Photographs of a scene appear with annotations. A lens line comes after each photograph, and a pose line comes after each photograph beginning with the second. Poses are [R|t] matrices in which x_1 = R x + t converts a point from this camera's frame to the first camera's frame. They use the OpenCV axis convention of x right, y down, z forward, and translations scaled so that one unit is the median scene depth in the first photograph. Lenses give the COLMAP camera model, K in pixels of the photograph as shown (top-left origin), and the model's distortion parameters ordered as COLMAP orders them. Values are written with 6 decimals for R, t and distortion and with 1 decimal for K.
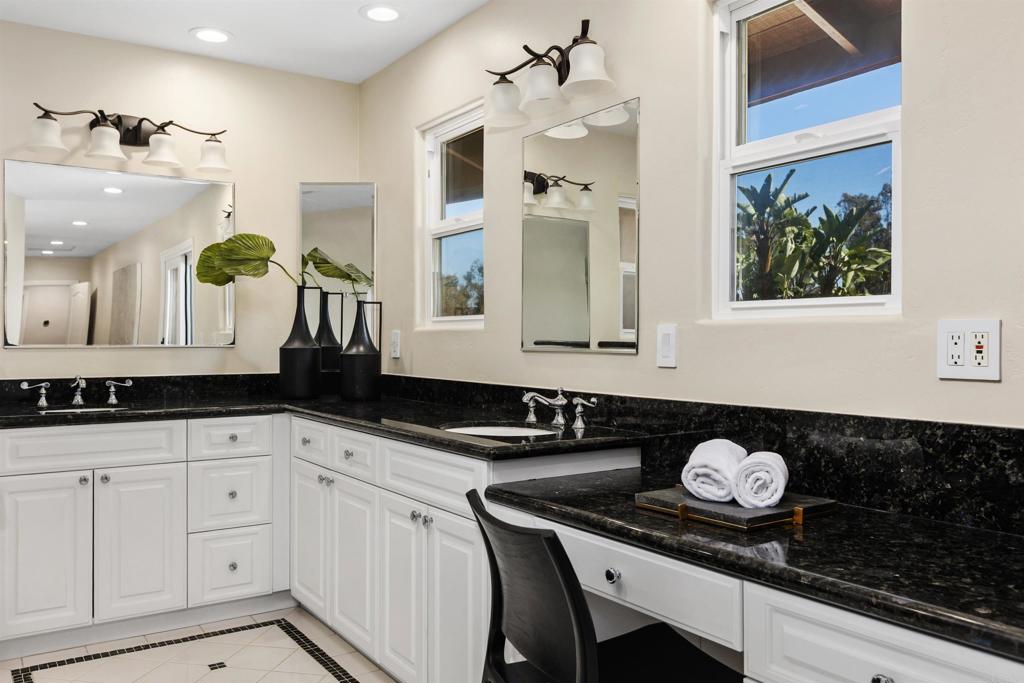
lens RADIAL K [[820.4, 0, 510.9], [0, 820.4, 340.9], [0, 0, 1]] dist [-0.012635, -0.000288]
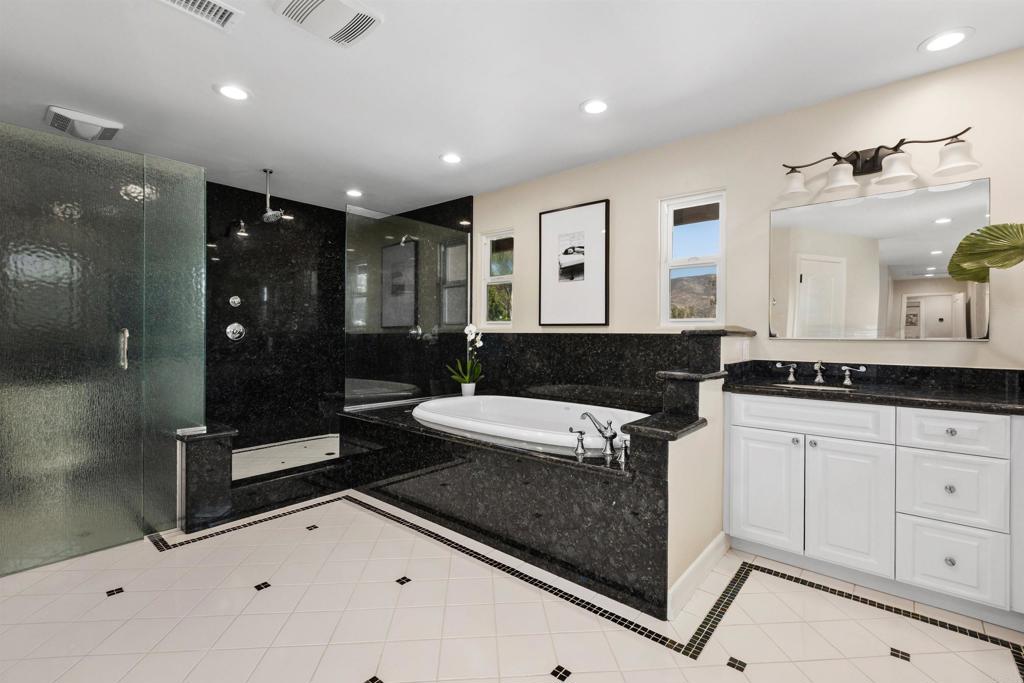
lens RADIAL K [[458.4, 0, 513.2], [0, 458.4, 334.5], [0, 0, 1]] dist [0.003962, -0.000737]
pose [[0.276321, 0.002944, -0.961061, 0.049741], [-0.006407, 0.999979, 0.001222, 0.002651], [0.961044, 0.005820, 0.276334, 0.339360]]
